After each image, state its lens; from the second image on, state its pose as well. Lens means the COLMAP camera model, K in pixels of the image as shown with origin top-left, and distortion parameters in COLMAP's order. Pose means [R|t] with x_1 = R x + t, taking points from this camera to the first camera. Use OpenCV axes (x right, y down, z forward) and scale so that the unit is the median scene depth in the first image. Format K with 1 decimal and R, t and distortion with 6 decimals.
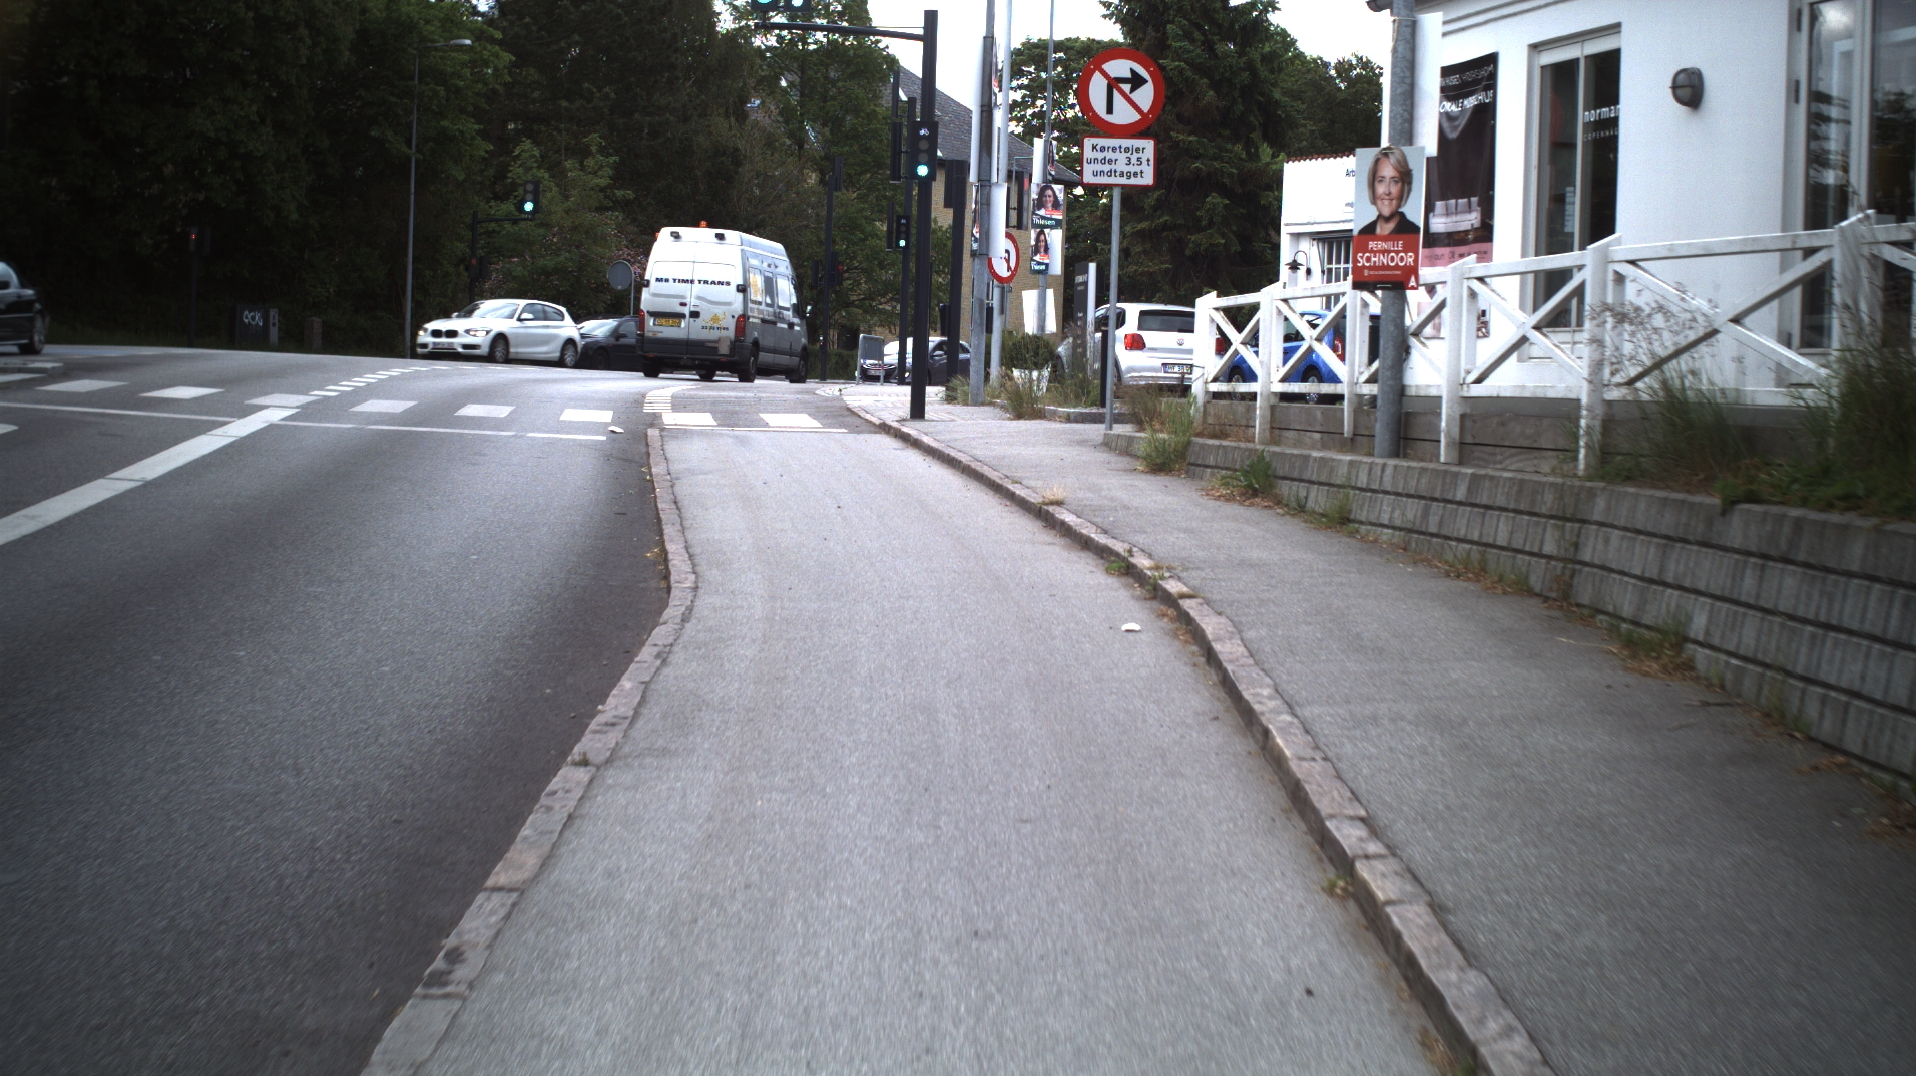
lens RADIAL K [[3336.4, 0, 958.0], [0, 3336.4, 538.0], [0, 0, 1]] dist [-0.279739, 0.338001]
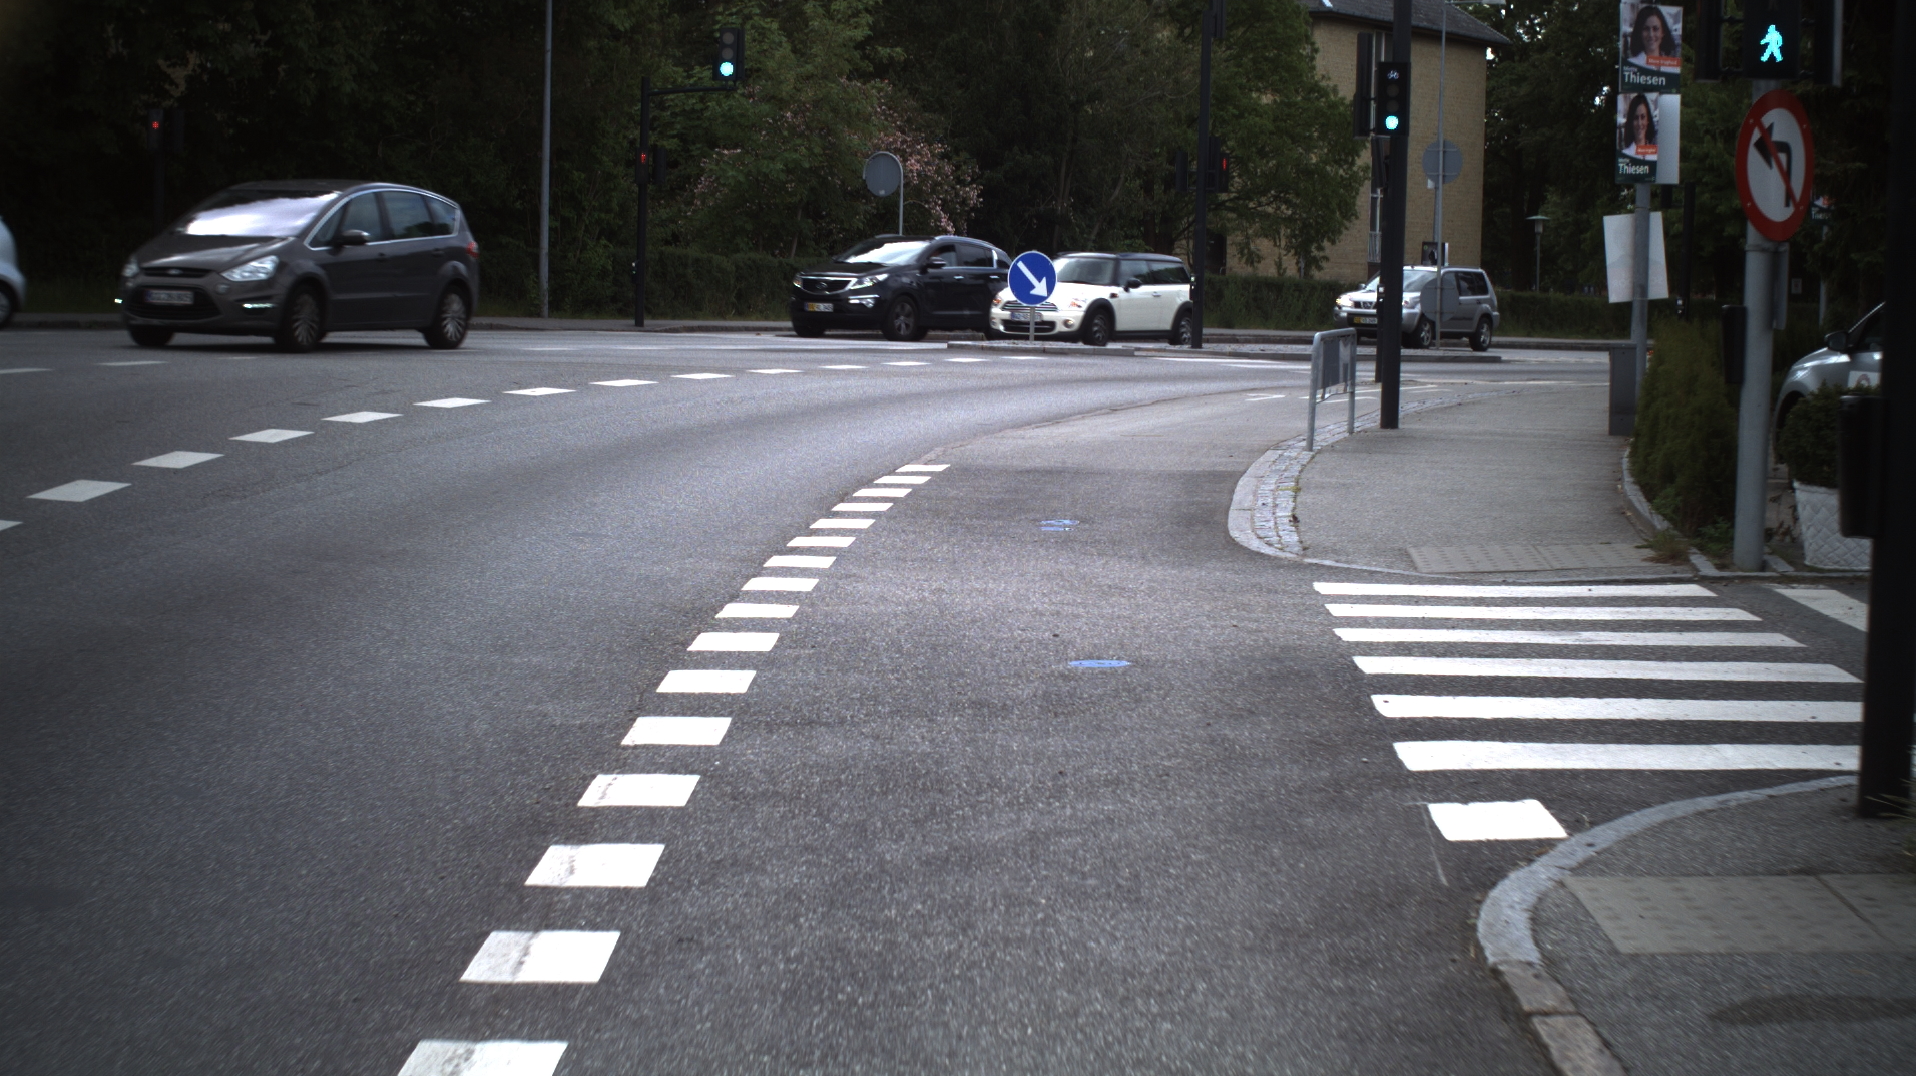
lens RADIAL K [[3310.0, 0, 957.6], [0, 3310.0, 597.8], [0, 0, 1]] dist [-0.017137, -1.765225]
pose [[0.994729, 0.001150, -0.102535, -0.025906], [0.004436, 0.998518, 0.054238, -0.041681], [0.102445, -0.054407, 0.993250, 0.467127]]
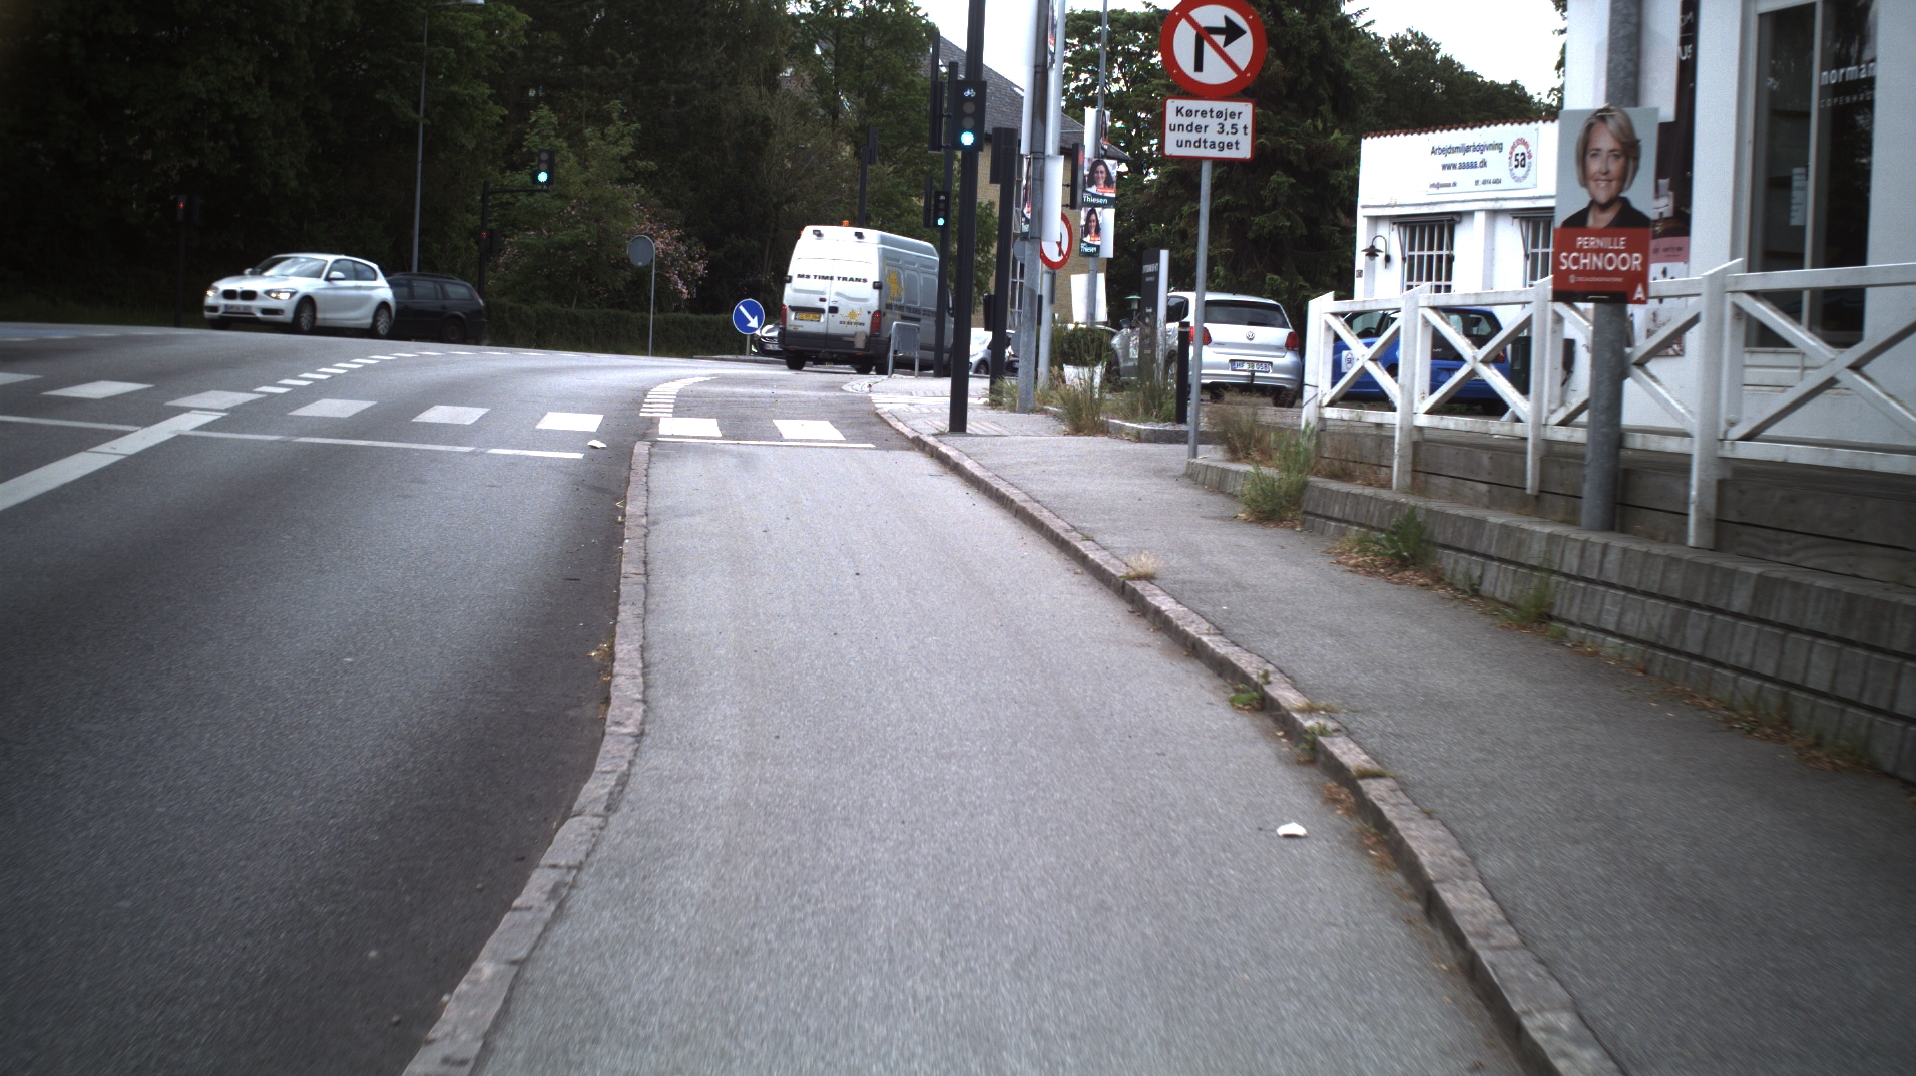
lens RADIAL K [[3336.4, 0, 958.0], [0, 3336.4, 538.0], [0, 0, 1]] dist [-0.279739, 0.338001]
pose [[0.999873, 0.012520, -0.009879, -0.001720], [-0.012448, 0.999895, 0.007364, -0.007654], [0.009970, -0.007240, 0.999924, 0.077532]]
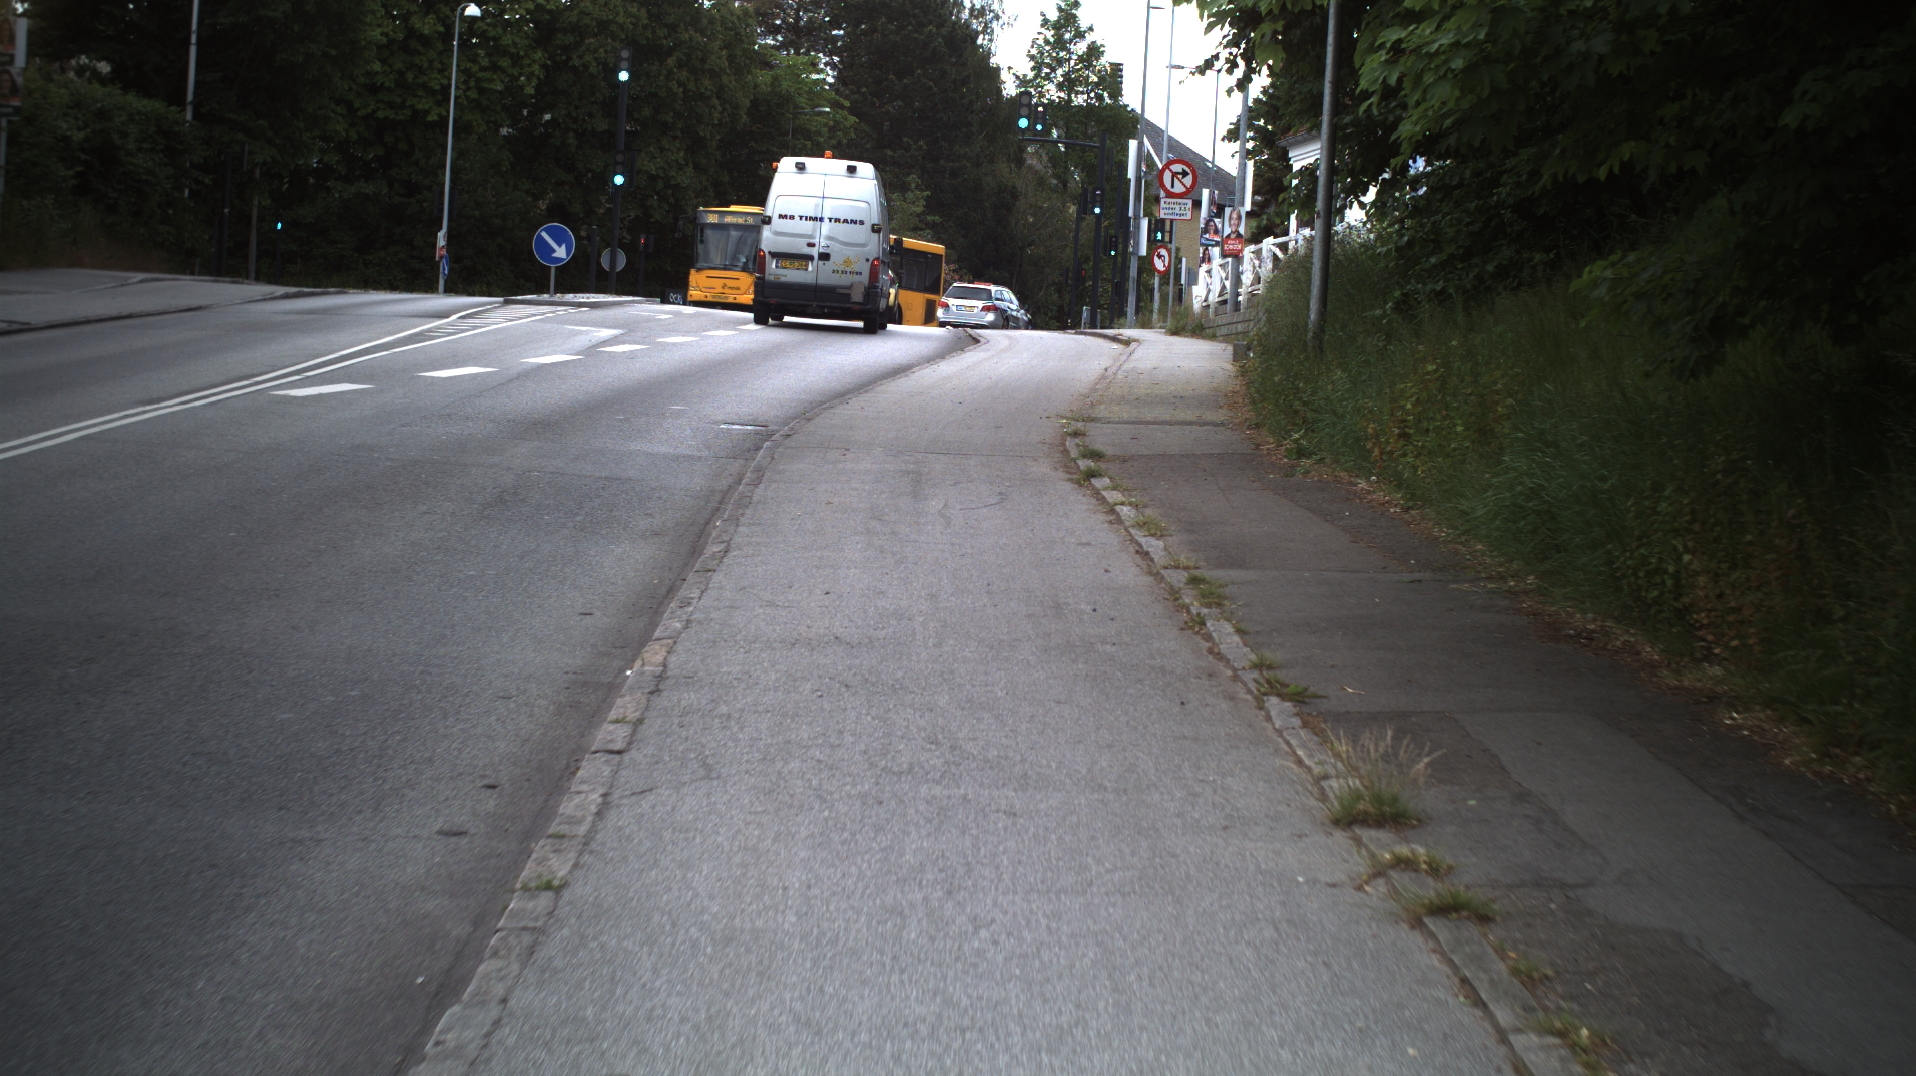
lens RADIAL K [[3336.4, 0, 958.0], [0, 3336.4, 538.0], [0, 0, 1]] dist [-0.279739, 0.338001]
pose [[0.996237, 0.025252, -0.082906, 0.039996], [-0.025970, 0.999634, -0.007590, 0.056115], [0.082684, 0.009714, 0.996528, -0.539118]]
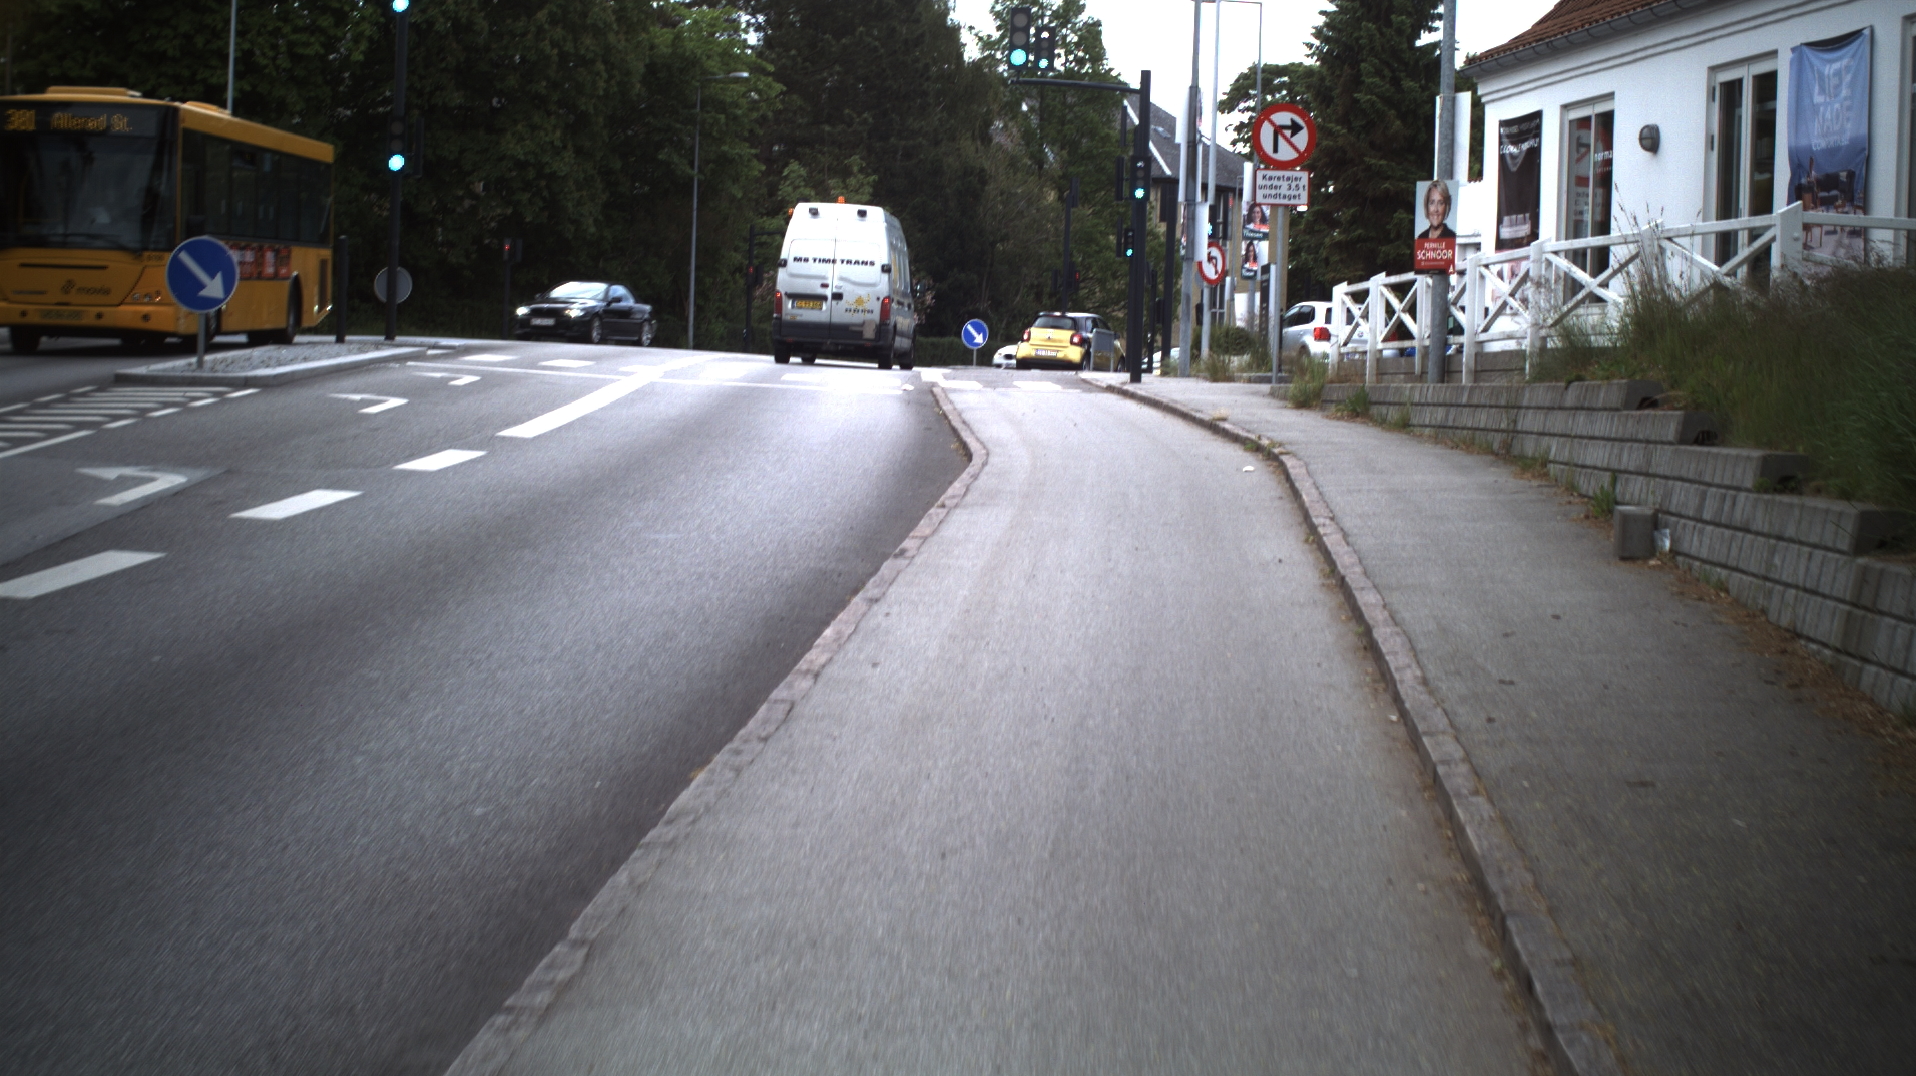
lens RADIAL K [[3336.4, 0, 958.0], [0, 3336.4, 538.0], [0, 0, 1]] dist [-0.279739, 0.338001]
pose [[0.997488, 0.003730, -0.070737, 0.005533], [-0.004060, 0.999982, -0.004528, 0.015622], [0.070719, 0.004804, 0.997485, -0.154166]]
